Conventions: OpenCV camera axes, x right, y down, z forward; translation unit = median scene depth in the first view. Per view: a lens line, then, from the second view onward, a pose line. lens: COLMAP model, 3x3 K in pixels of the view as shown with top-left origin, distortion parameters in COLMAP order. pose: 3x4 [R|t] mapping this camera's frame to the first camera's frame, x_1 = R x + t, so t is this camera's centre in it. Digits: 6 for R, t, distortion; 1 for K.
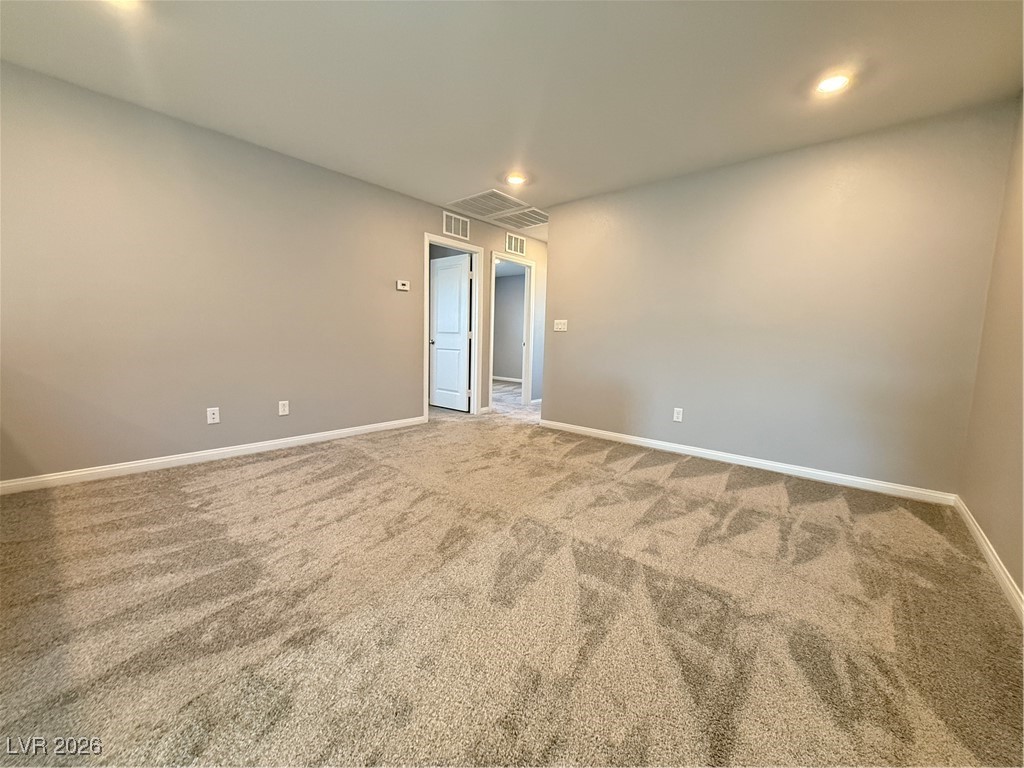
lens RADIAL K [[409.0, 0, 513.8], [0, 409.0, 383.3], [0, 0, 1]] dist [-0.000685, 0.000069]
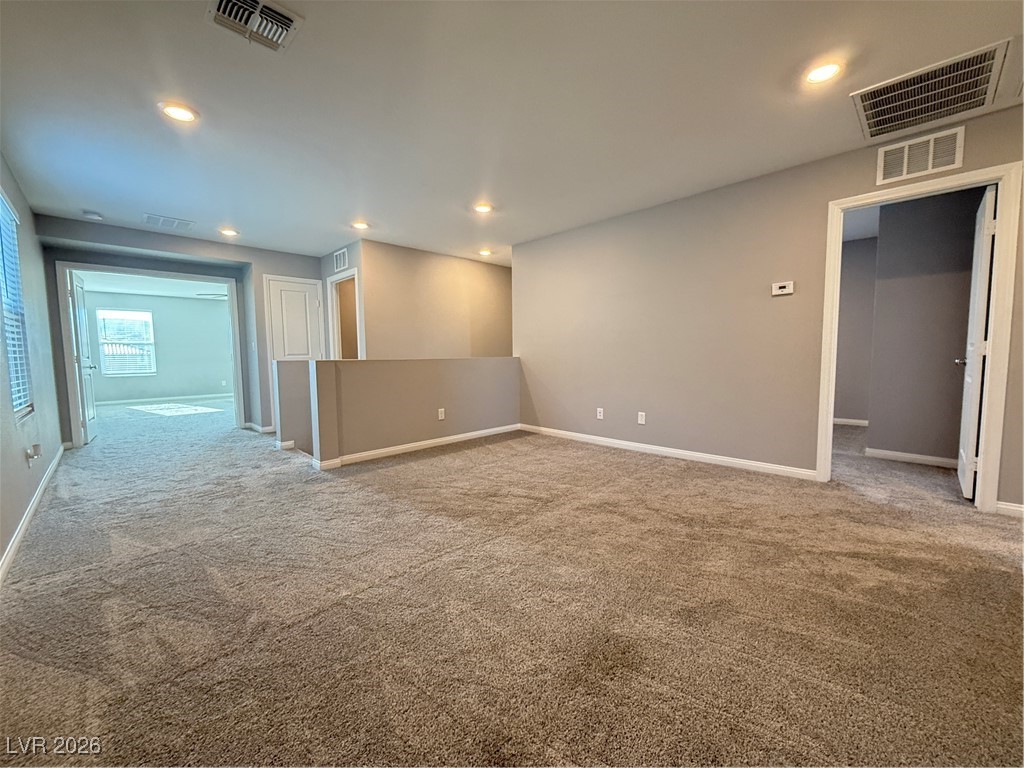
lens RADIAL K [[409.0, 0, 509.3], [0, 409.0, 382.1], [0, 0, 1]] dist [-0.000685, 0.000069]
pose [[-0.083821, 0.048004, -0.995324, 0.887805], [-0.095101, 0.993894, 0.055944, -0.100539], [0.991932, 0.099346, -0.078744, 0.952357]]
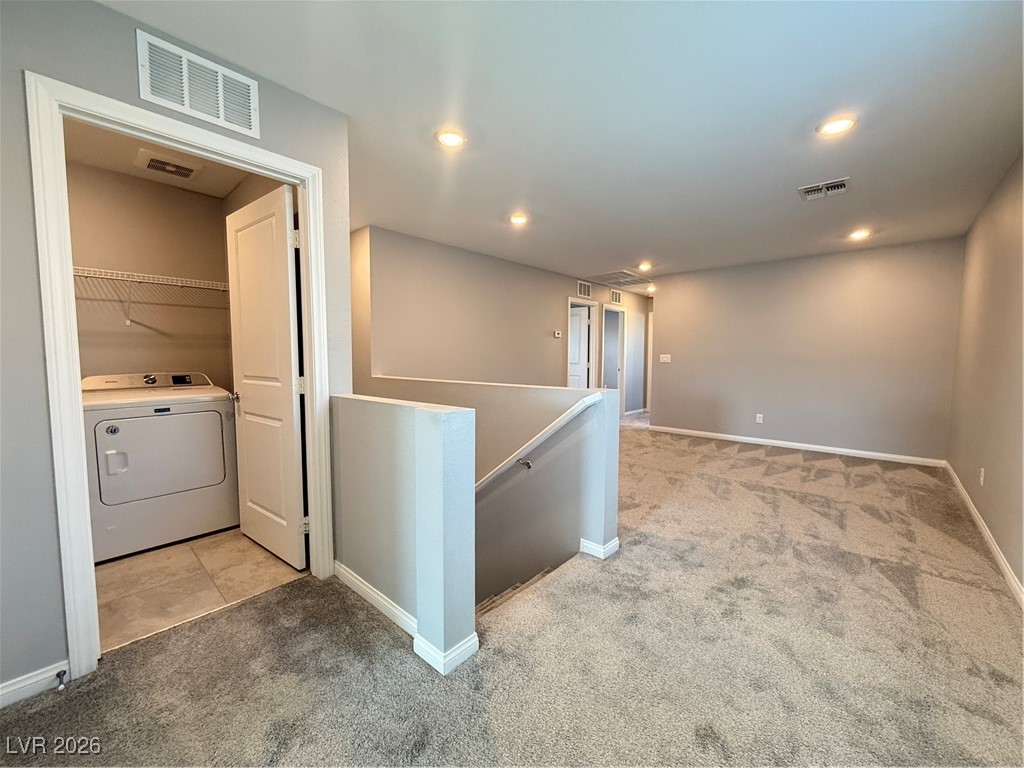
lens RADIAL K [[409.0, 0, 517.6], [0, 409.0, 378.4], [0, 0, 1]] dist [-0.000685, 0.000069]
pose [[0.999504, -0.021690, -0.022853, -0.636971], [0.020434, 0.998340, -0.053847, -0.009937], [0.023983, 0.053354, 0.998288, -0.745594]]
